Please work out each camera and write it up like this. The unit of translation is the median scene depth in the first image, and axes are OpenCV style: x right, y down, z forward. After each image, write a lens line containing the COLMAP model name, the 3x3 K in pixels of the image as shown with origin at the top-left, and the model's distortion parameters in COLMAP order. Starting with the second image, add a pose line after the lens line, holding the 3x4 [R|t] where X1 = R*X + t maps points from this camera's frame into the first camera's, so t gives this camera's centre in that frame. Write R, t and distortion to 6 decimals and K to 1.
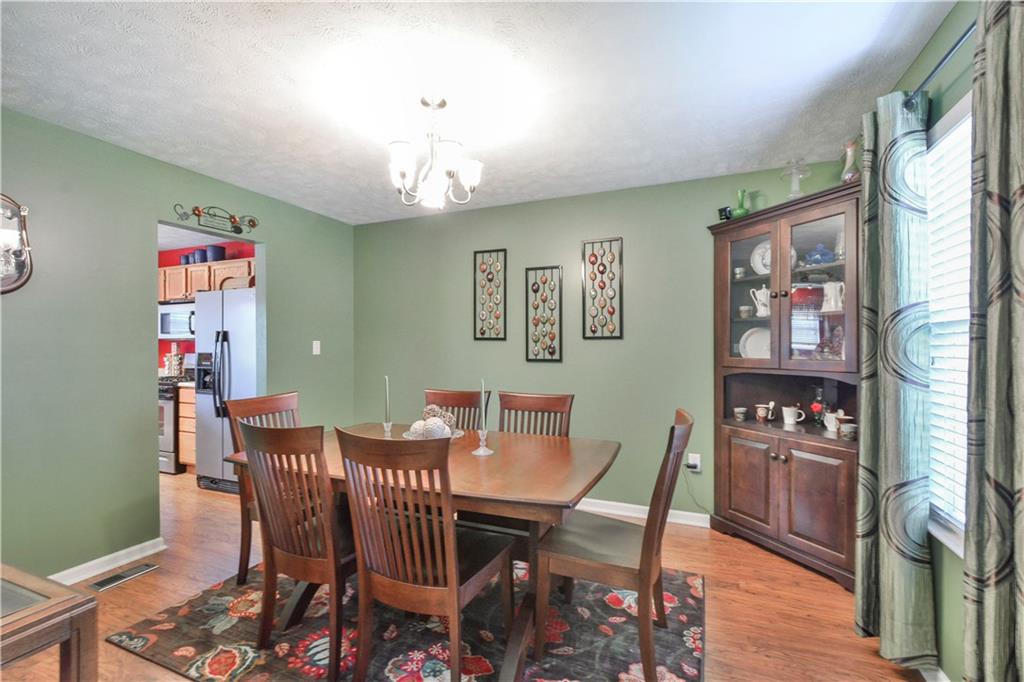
lens RADIAL K [[453.4, 0, 510.4], [0, 453.4, 343.9], [0, 0, 1]] dist [-0.002585, -0.000800]
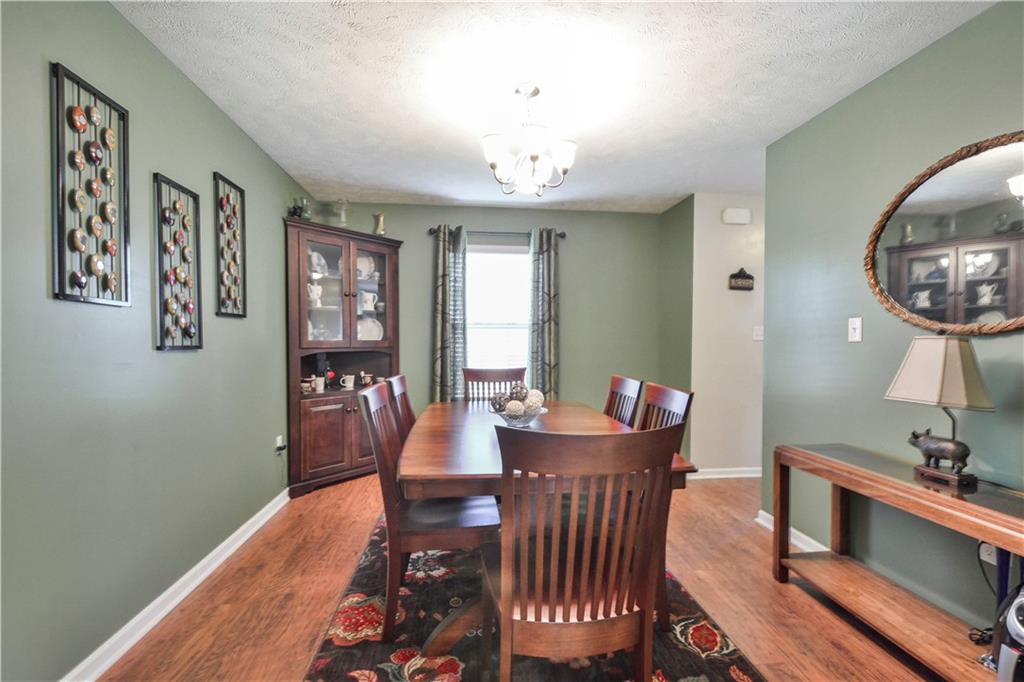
lens RADIAL K [[453.4, 0, 509.0], [0, 453.4, 345.4], [0, 0, 1]] dist [-0.002585, -0.000800]
pose [[-0.491691, -0.003153, 0.870764, -0.842242], [0.003215, 0.999980, 0.005437, 0.042995], [-0.870764, 0.005472, -0.491671, 1.214586]]
